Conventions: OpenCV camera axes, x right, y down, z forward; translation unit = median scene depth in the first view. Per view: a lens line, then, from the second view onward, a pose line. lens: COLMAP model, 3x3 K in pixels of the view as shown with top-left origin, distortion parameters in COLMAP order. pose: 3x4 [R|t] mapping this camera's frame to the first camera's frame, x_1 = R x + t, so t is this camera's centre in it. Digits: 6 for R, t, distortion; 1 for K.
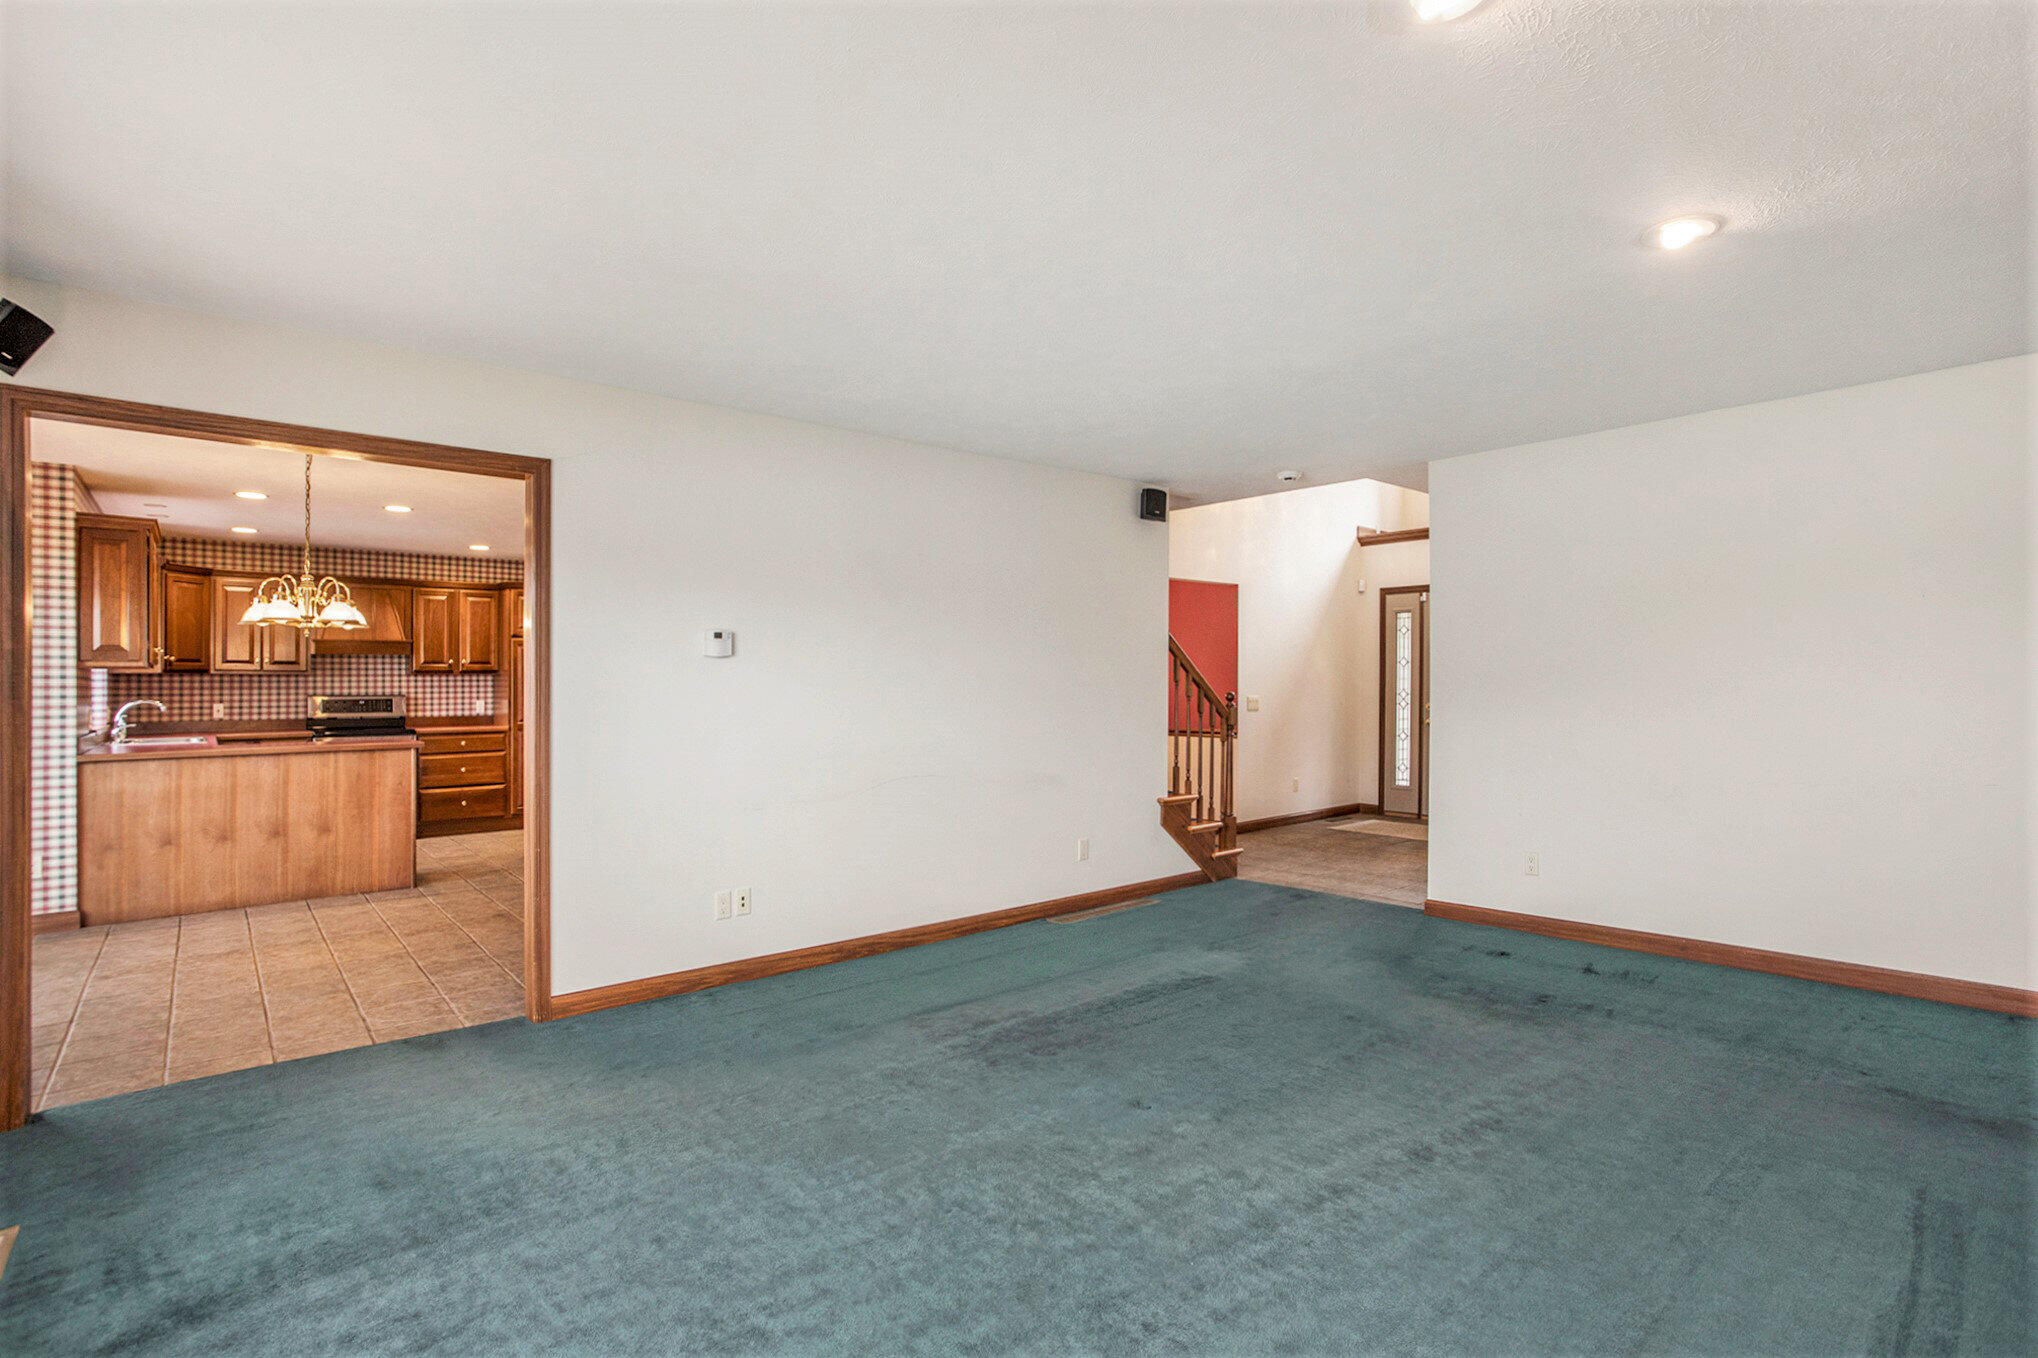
lens RADIAL K [[1045.0, 0, 1019.0], [0, 1045.0, 679.0], [0, 0, 1]] dist [-0.033473, 0.001293]
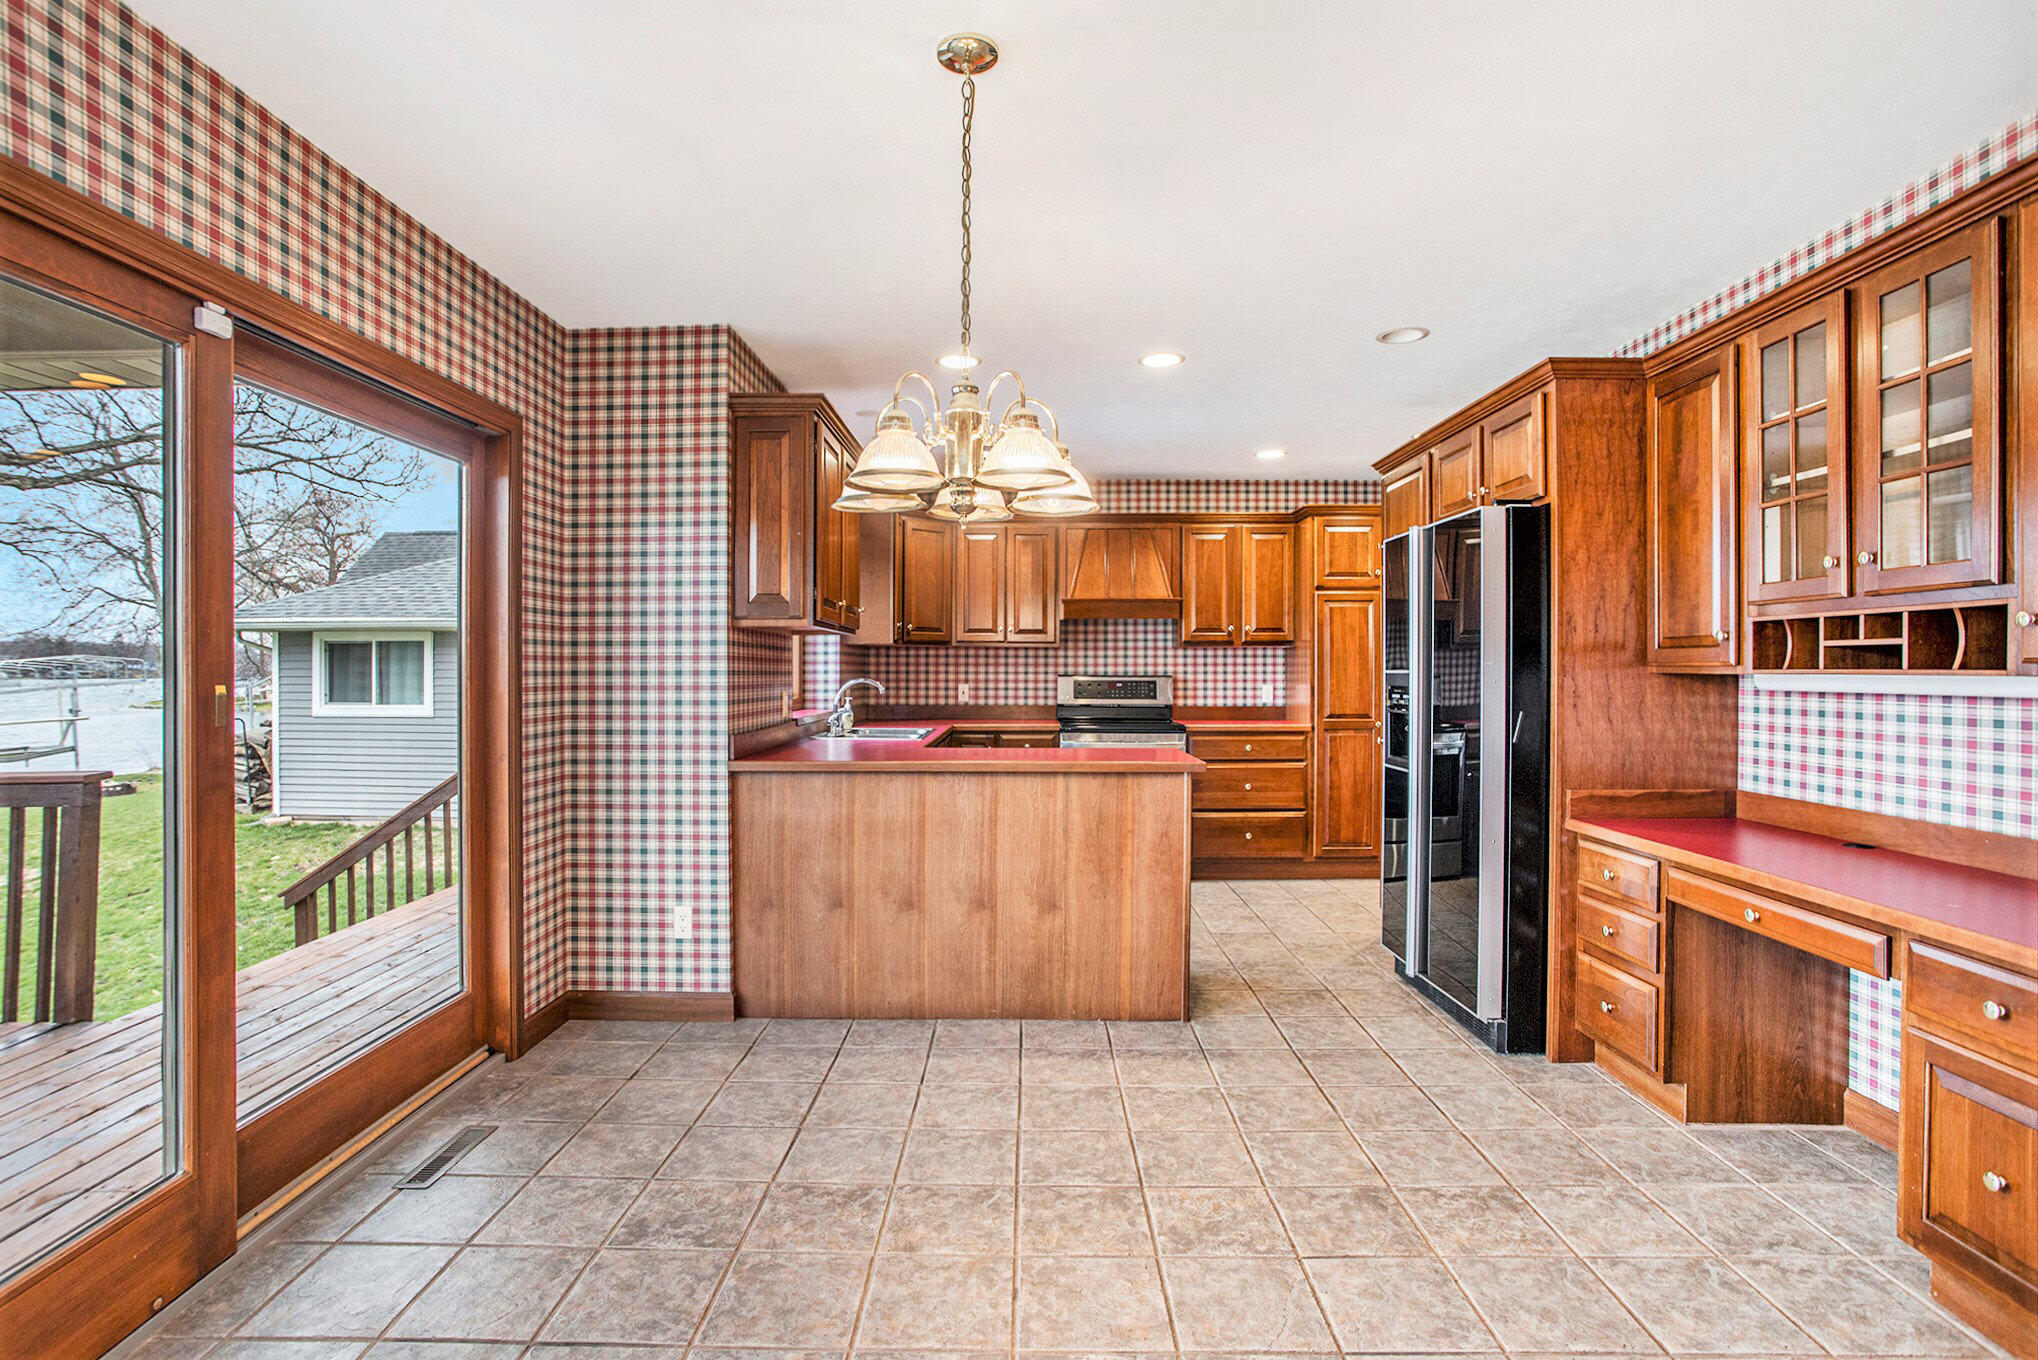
lens RADIAL K [[990.8, 0, 1019.0], [0, 990.8, 680.0], [0, 0, 1]] dist [-0.001054, -0.000189]
pose [[0.773933, 0.013058, -0.633132, -0.259531], [-0.002411, 0.999841, 0.017674, 0.007314], [0.633262, -0.012152, 0.773842, 0.431476]]
